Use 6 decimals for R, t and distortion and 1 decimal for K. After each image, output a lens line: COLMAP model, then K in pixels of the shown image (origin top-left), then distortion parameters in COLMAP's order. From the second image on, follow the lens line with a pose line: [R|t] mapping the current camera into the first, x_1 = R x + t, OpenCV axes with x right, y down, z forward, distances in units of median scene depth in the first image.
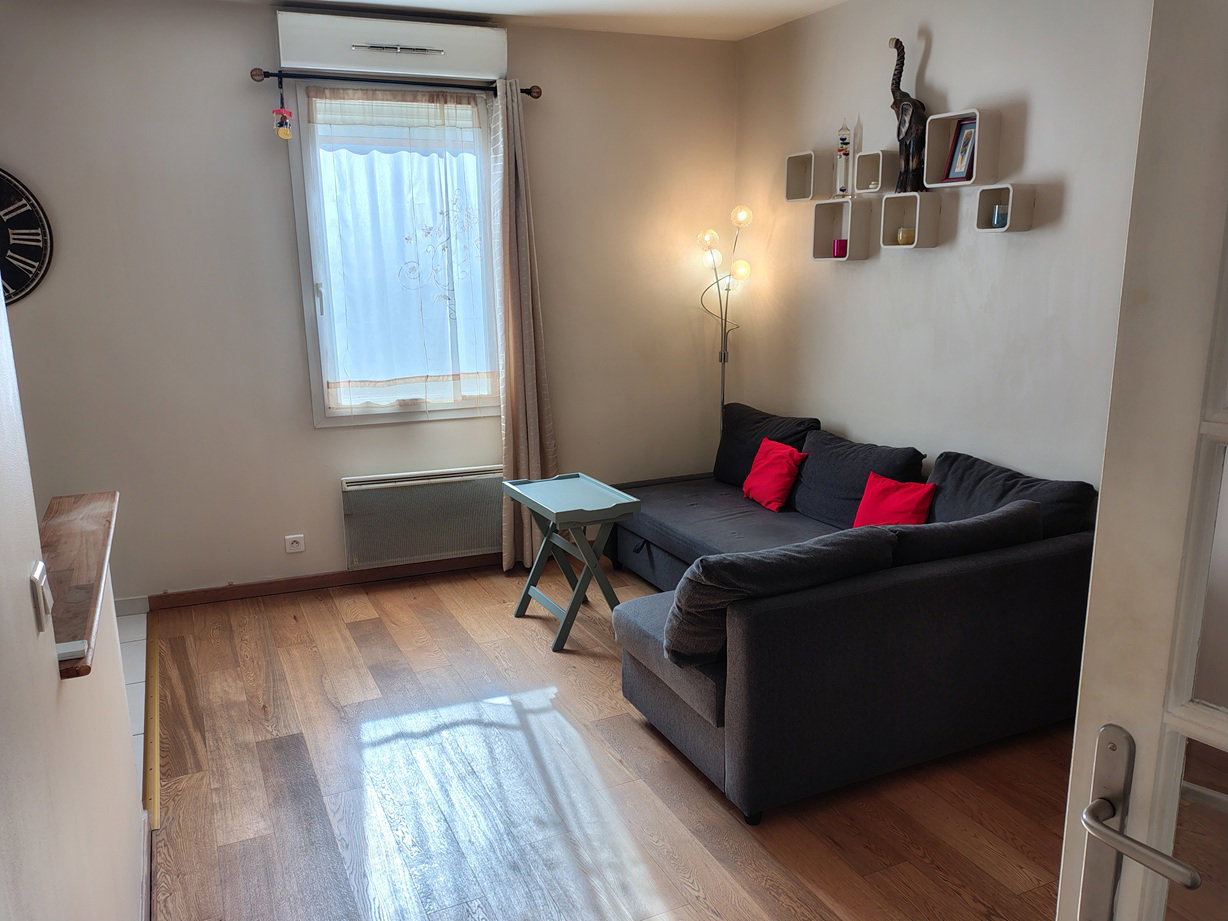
lens RADIAL K [[951.3, 0, 619.3], [0, 951.3, 466.8], [0, 0, 1]] dist [0.030091, -0.034737]
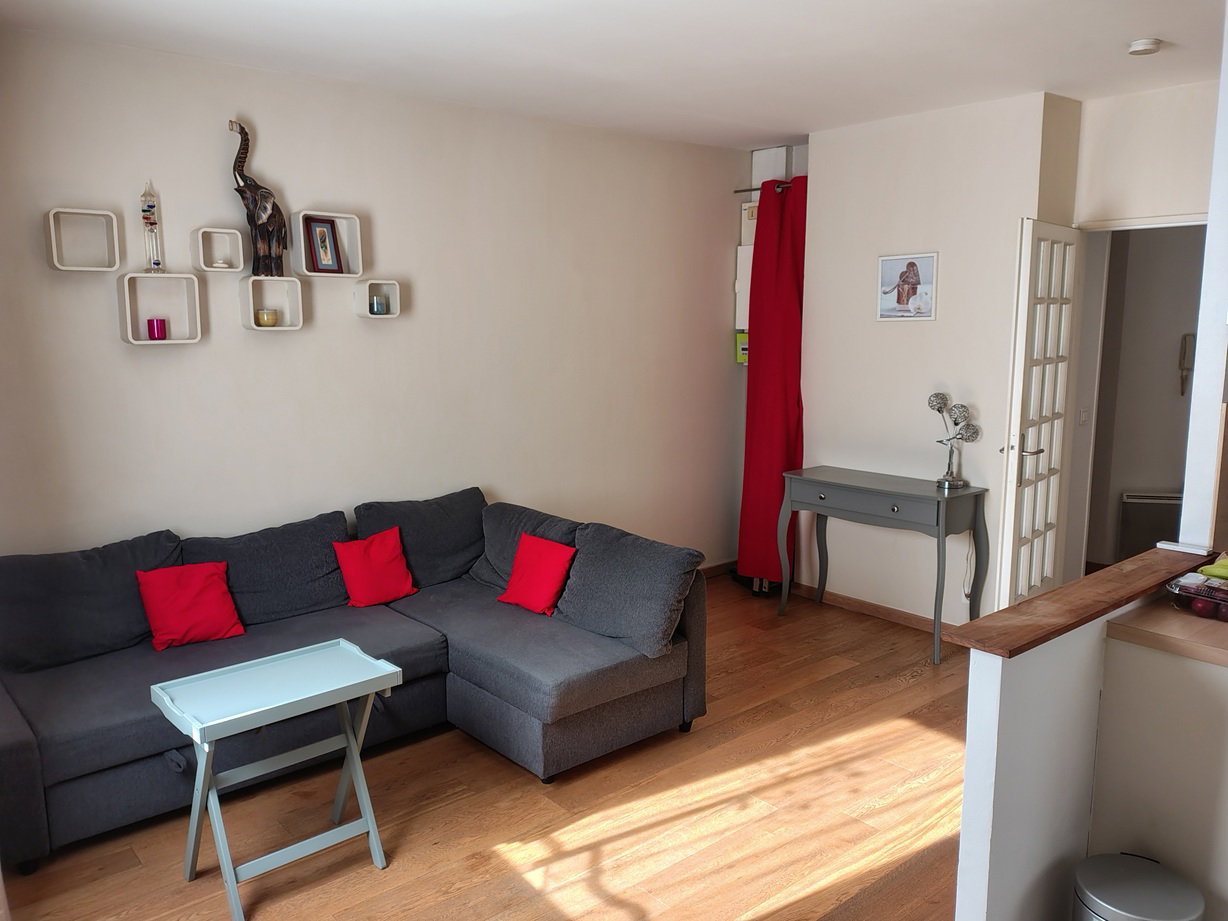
lens RADIAL K [[951.3, 0, 615.4], [0, 951.3, 456.0], [0, 0, 1]] dist [0.030091, -0.034737]
pose [[-0.270345, -0.141794, 0.952265, -0.844195], [0.205029, 0.957927, 0.200845, -0.246468], [-0.940679, 0.249539, -0.229899, 0.989825]]
